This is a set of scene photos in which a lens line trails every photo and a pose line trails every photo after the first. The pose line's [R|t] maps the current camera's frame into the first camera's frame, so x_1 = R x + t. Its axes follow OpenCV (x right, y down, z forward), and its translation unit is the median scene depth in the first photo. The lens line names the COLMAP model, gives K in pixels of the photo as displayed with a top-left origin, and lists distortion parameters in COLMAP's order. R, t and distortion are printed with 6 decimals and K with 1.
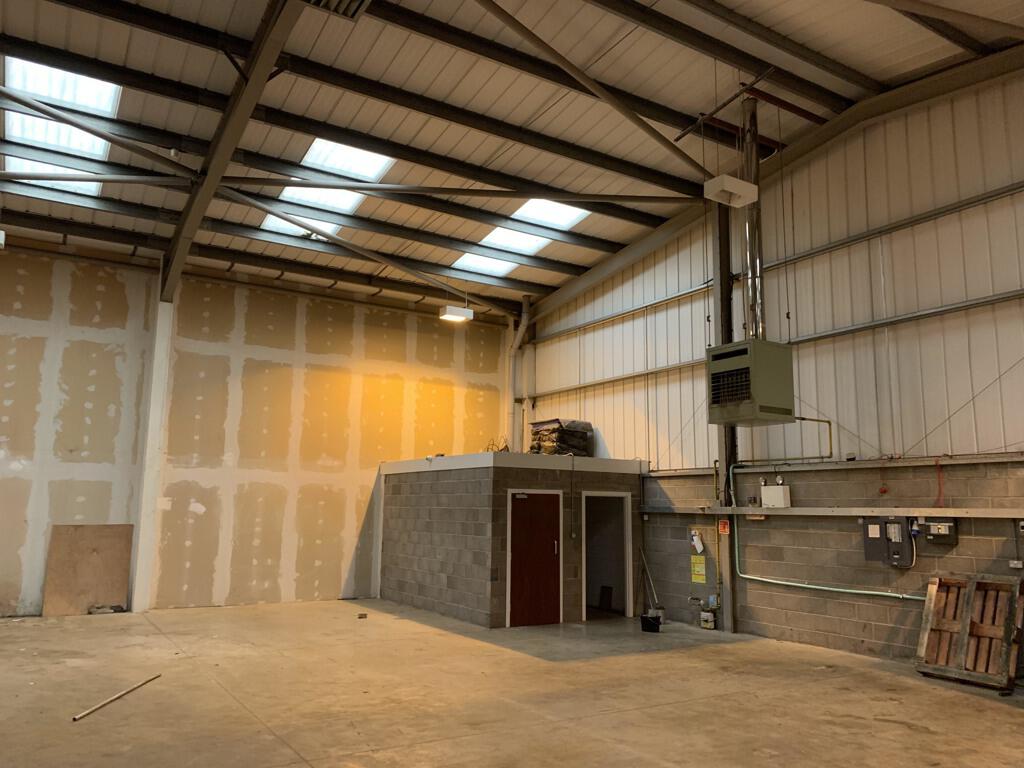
lens RADIAL K [[783.6, 0, 512.0], [0, 783.6, 384.0], [0, 0, 1]] dist [0.060566, -0.058632]
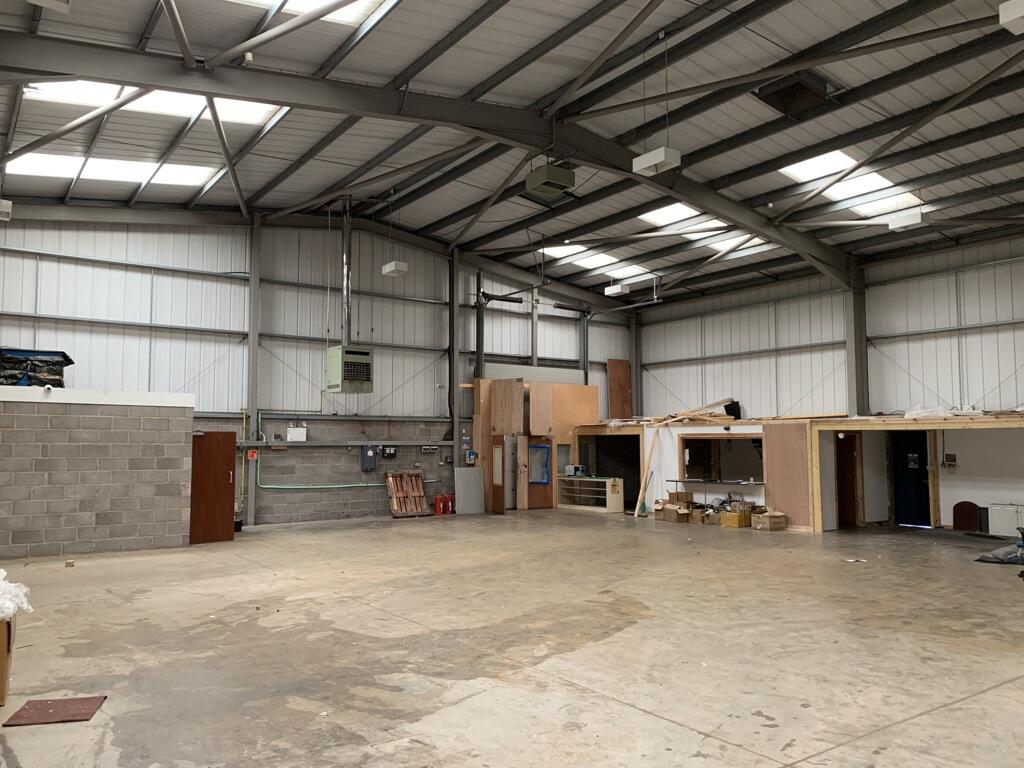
lens RADIAL K [[783.6, 0, 512.0], [0, 783.6, 384.0], [0, 0, 1]] dist [0.060566, -0.058632]
pose [[-0.055668, 0.066067, 0.996261, -1.413645], [-0.158708, 0.984537, -0.074158, 0.101340], [-0.985755, -0.162243, -0.044322, 0.730950]]
